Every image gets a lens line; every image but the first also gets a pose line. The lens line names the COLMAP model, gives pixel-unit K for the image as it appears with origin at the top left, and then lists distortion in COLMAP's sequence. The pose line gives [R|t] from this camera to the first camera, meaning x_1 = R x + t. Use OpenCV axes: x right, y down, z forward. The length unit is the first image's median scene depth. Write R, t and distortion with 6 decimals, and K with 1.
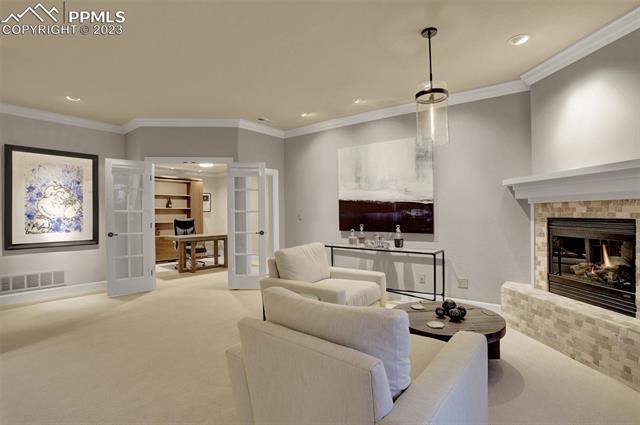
lens RADIAL K [[317.7, 0, 329.8], [0, 317.7, 207.7], [0, 0, 1]] dist [-0.043150, 0.008713]
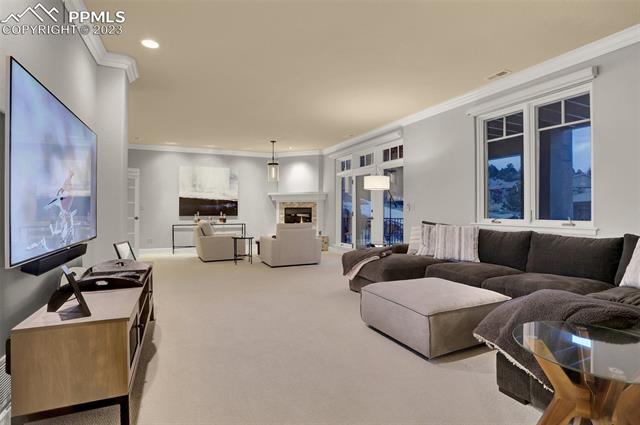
lens RADIAL K [[317.7, 0, 319.3], [0, 317.7, 208.5], [0, 0, 1]] dist [-0.043150, 0.008713]
pose [[0.486070, 0.008158, 0.873882, -1.216870], [-0.017110, 0.999854, 0.000183, 0.024896], [-0.873752, -0.015041, 0.486139, -0.485881]]
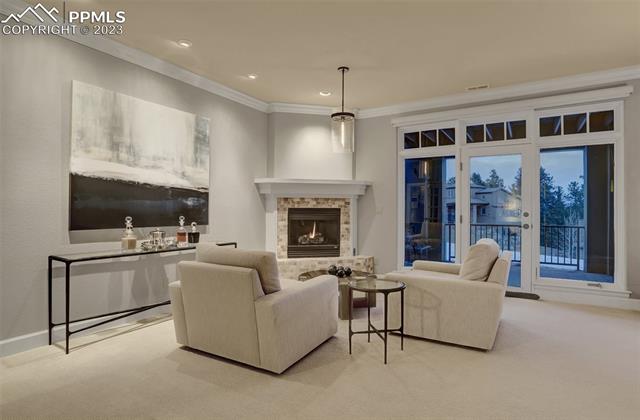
lens RADIAL K [[337.9, 0, 322.0], [0, 337.9, 208.1], [0, 0, 1]] dist [-0.050037, 0.017535]
pose [[-0.094667, 0.014828, 0.995399, -0.675357], [-0.018217, 0.999696, -0.016624, 0.041785], [-0.995342, -0.019707, -0.094368, 0.737224]]
